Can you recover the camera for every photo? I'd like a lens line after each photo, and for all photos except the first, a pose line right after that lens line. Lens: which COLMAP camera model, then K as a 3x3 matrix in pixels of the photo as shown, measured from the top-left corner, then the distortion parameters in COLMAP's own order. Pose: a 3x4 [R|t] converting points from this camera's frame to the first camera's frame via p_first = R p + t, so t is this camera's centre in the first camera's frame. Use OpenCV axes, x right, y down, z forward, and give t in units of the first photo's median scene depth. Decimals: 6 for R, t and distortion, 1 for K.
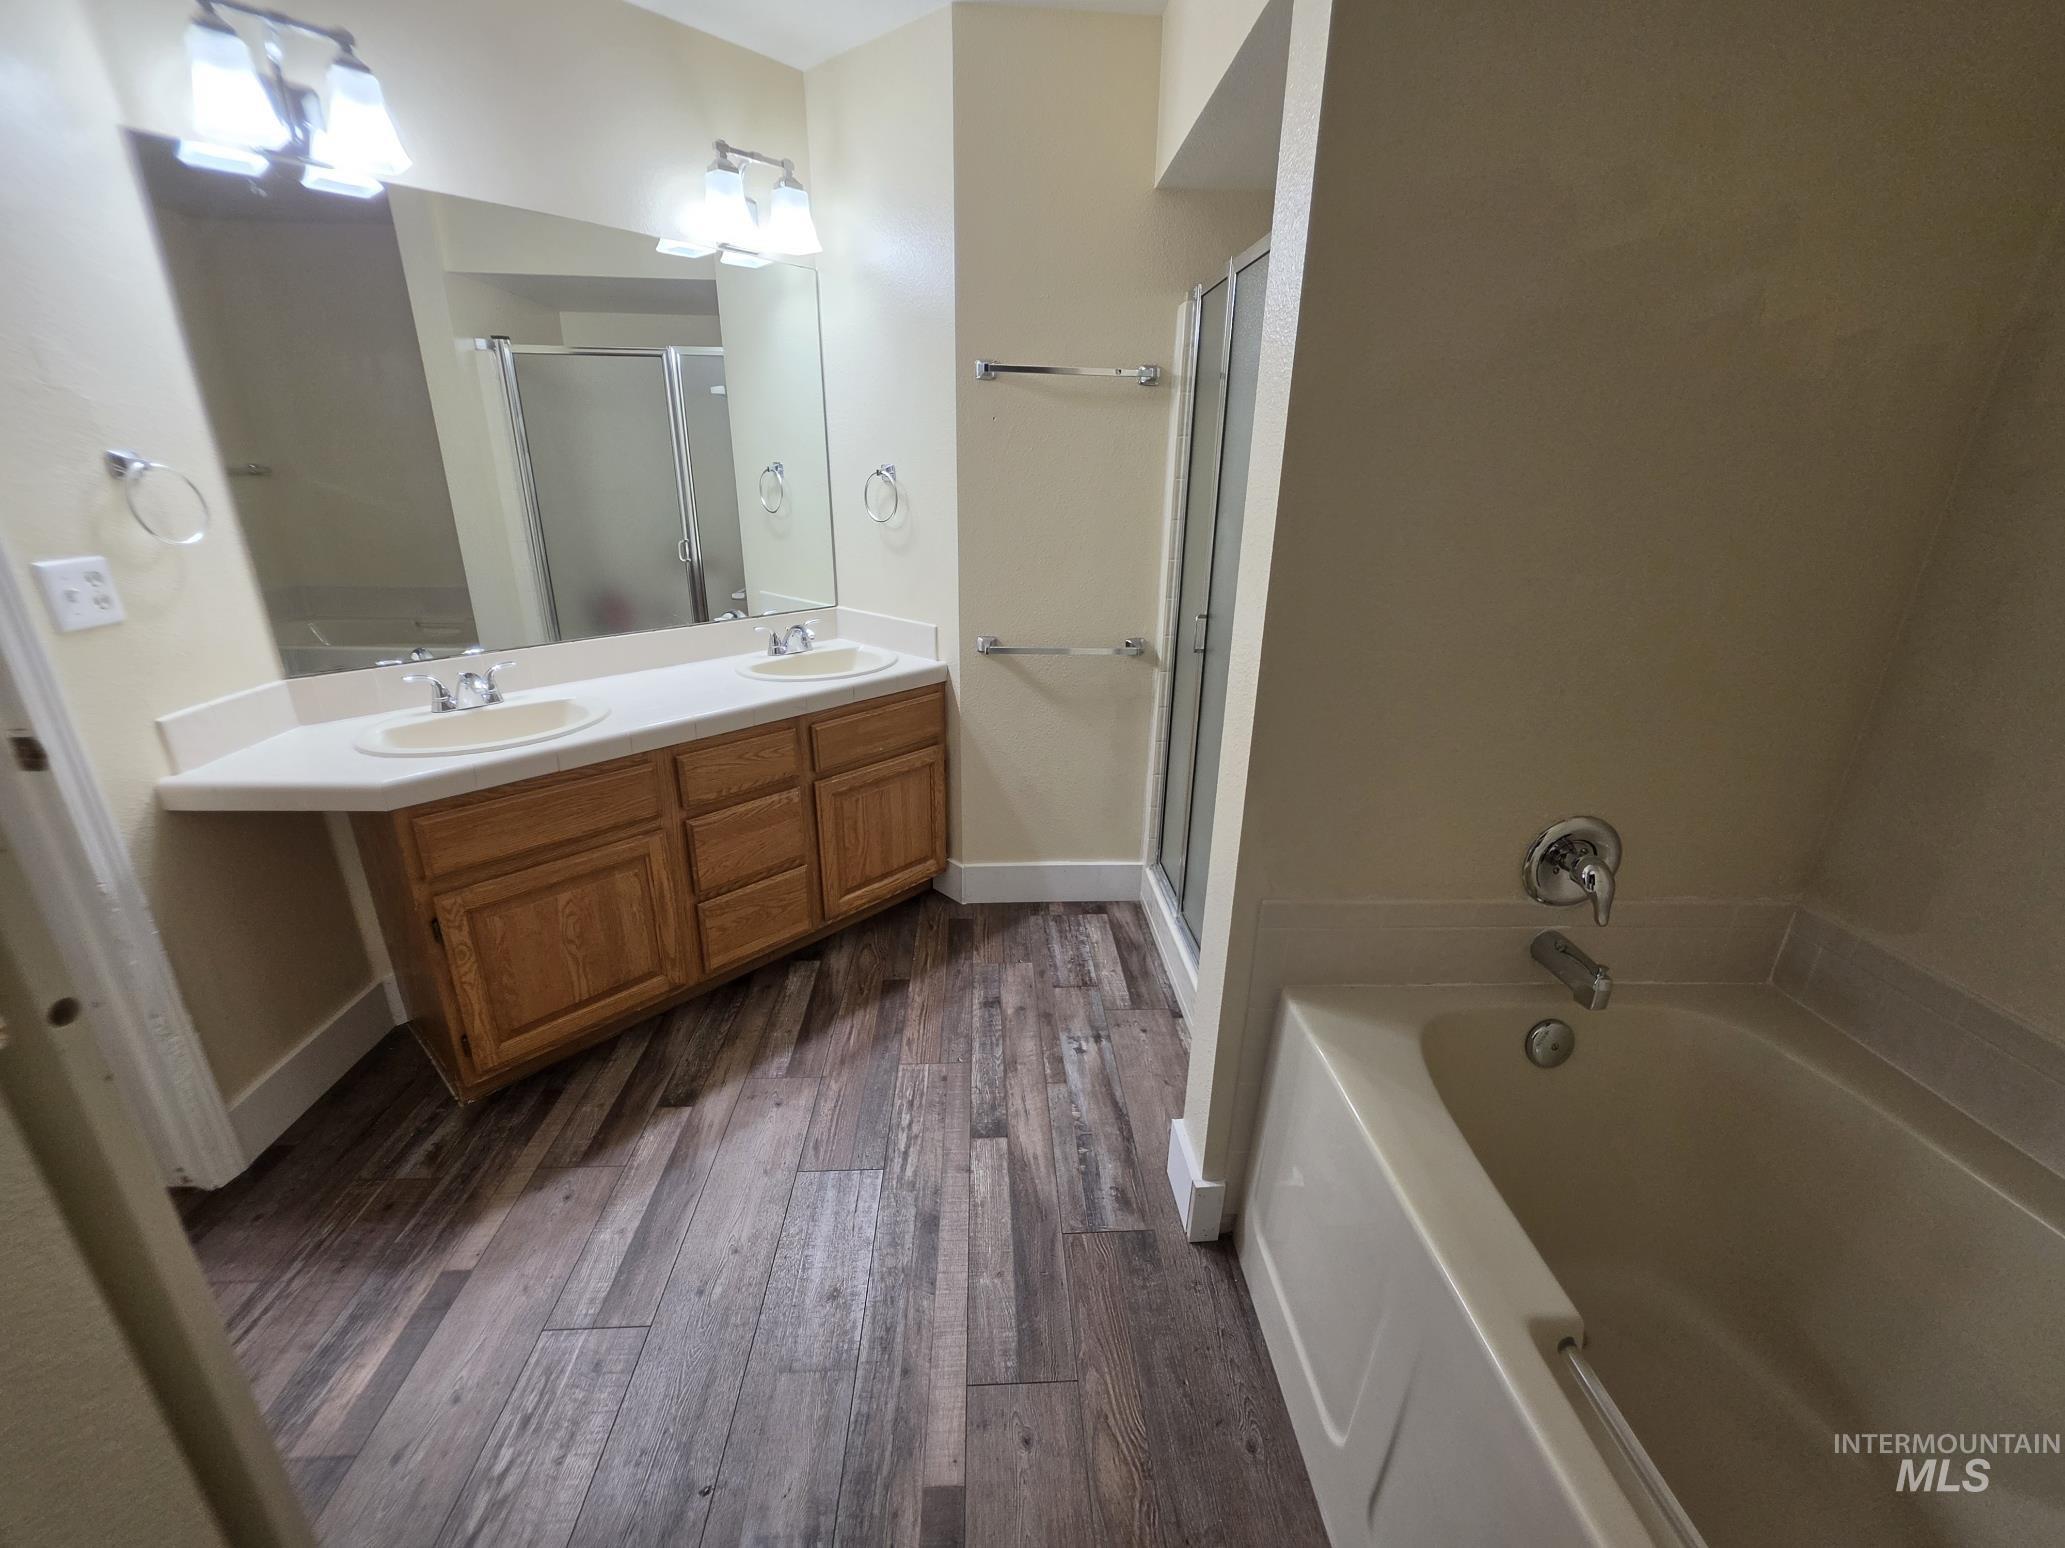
lens RADIAL K [[830.1, 0, 1032.6], [0, 830.1, 775.9], [0, 0, 1]] dist [-0.000629, -0.000006]
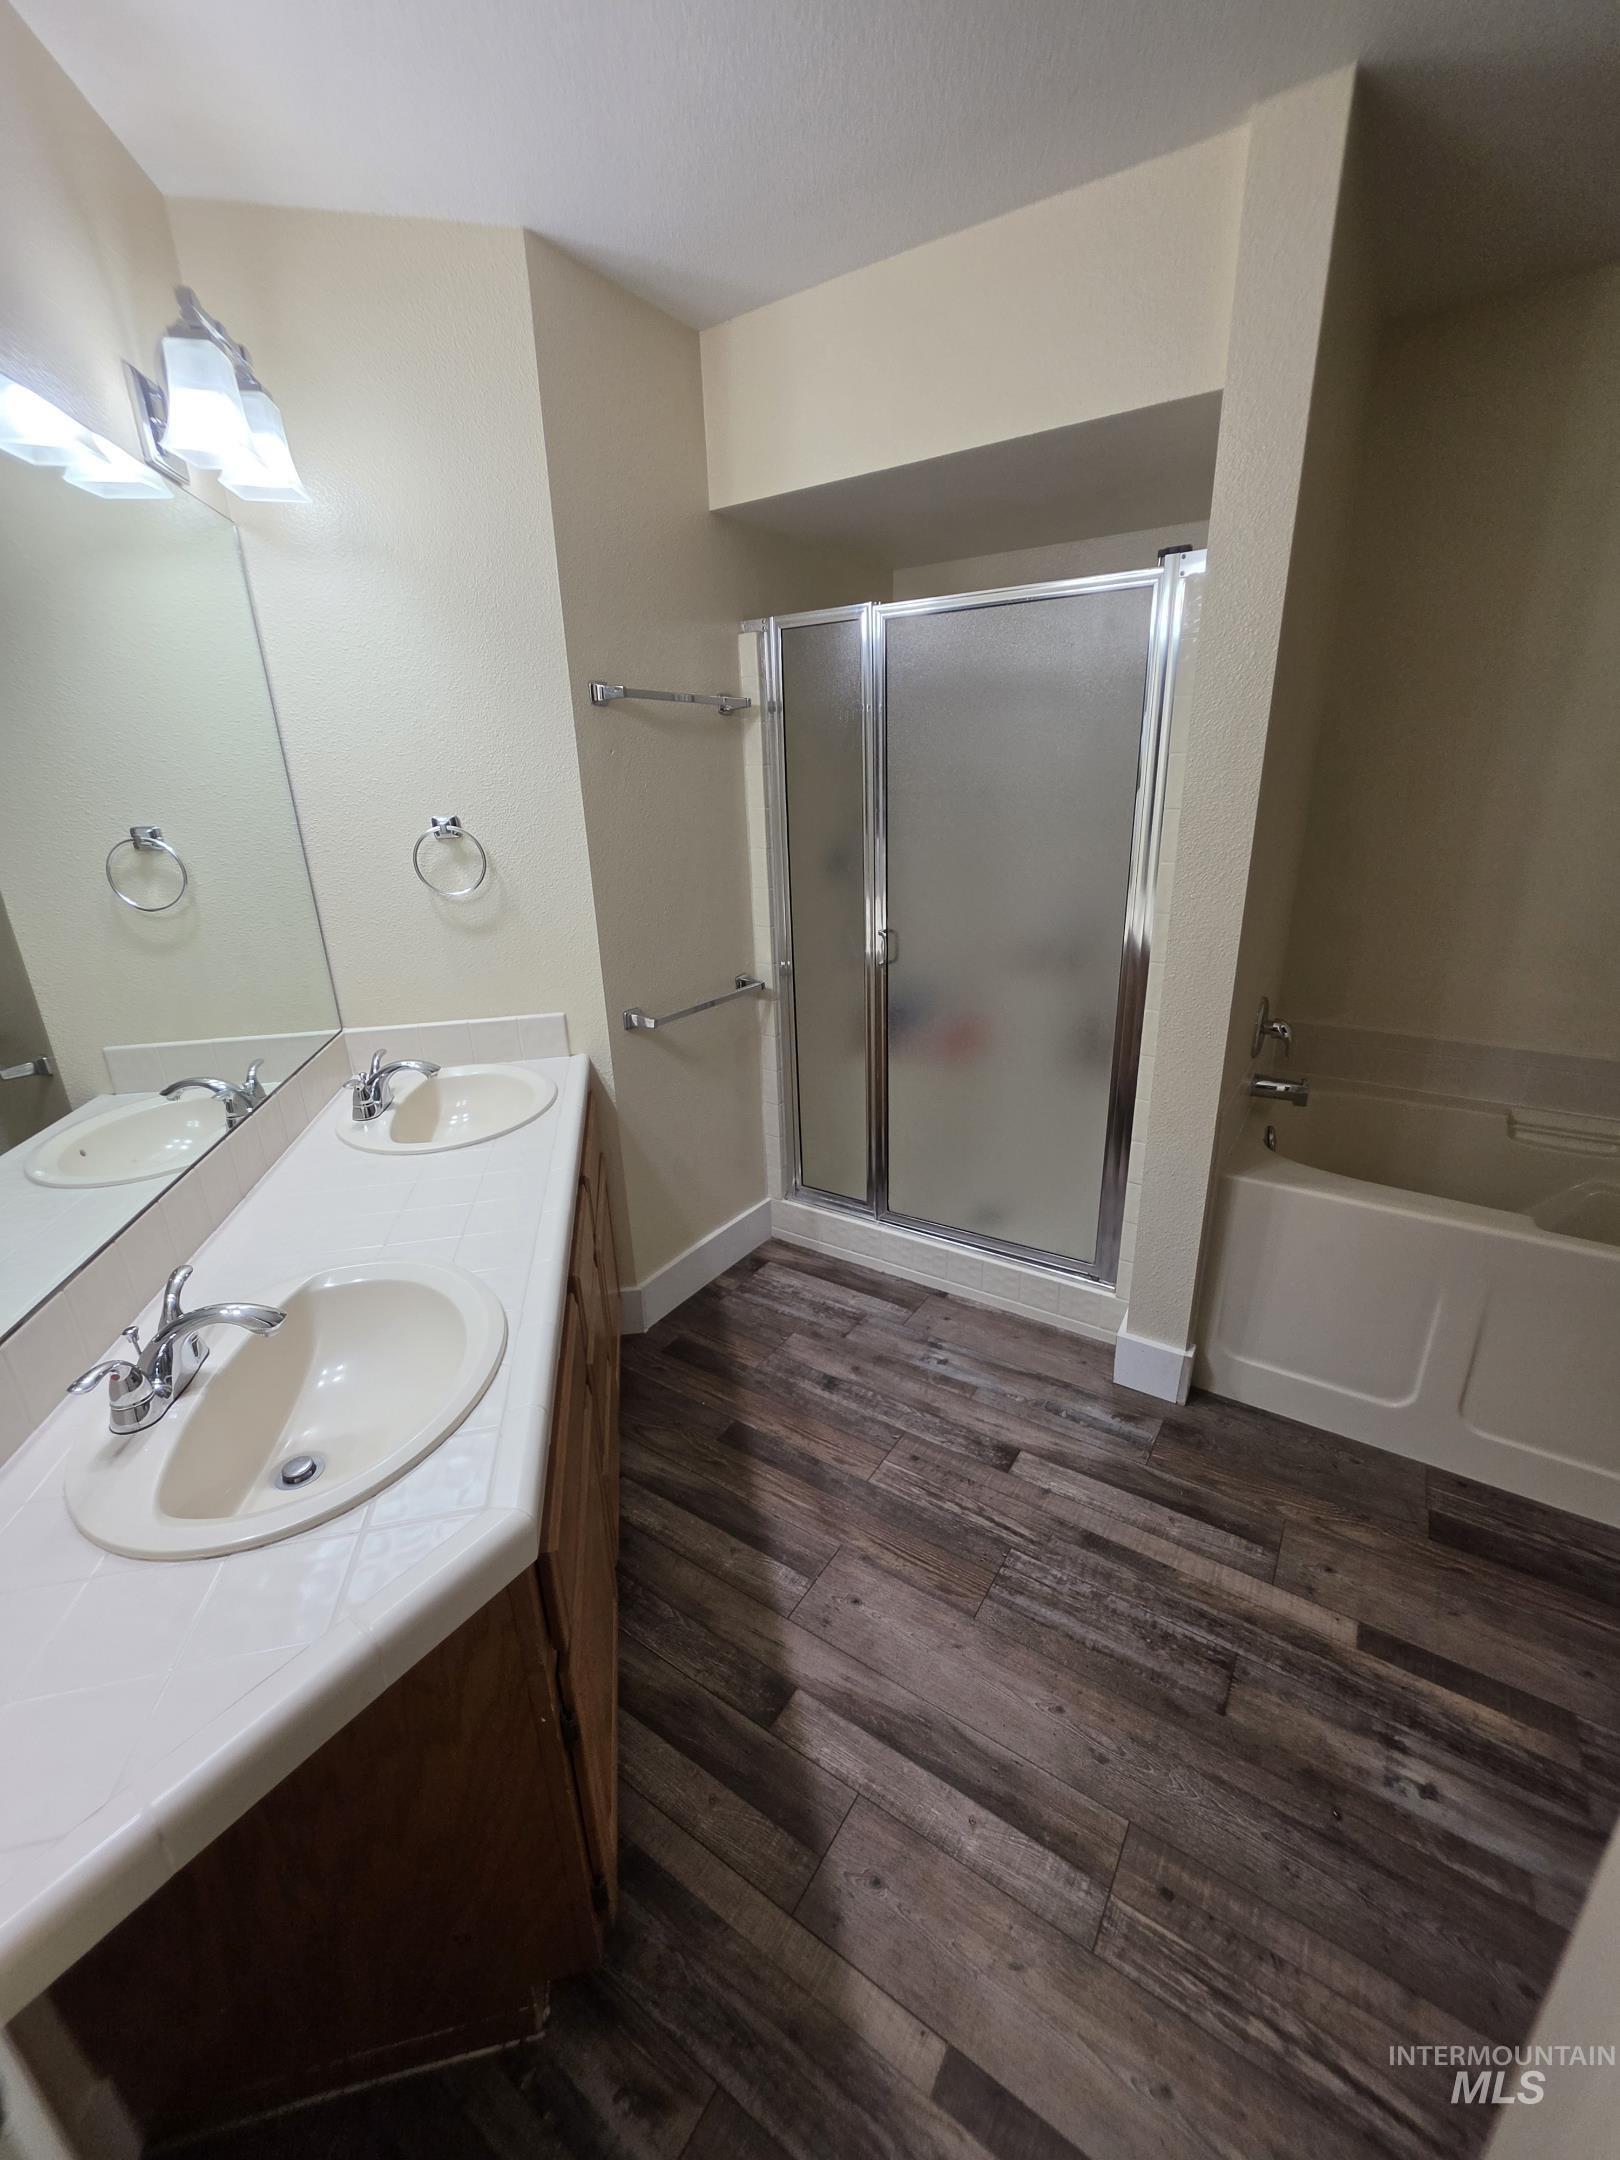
lens RADIAL K [[884.8, 0, 812.2], [0, 884.8, 1074.9], [0, 0, 1]] dist [0.001271, 0.000154]
pose [[0.592919, -0.295060, 0.749257, -0.892034], [0.316807, 0.940891, 0.119823, -0.217259], [-0.740324, 0.166324, 0.651349, 0.420041]]
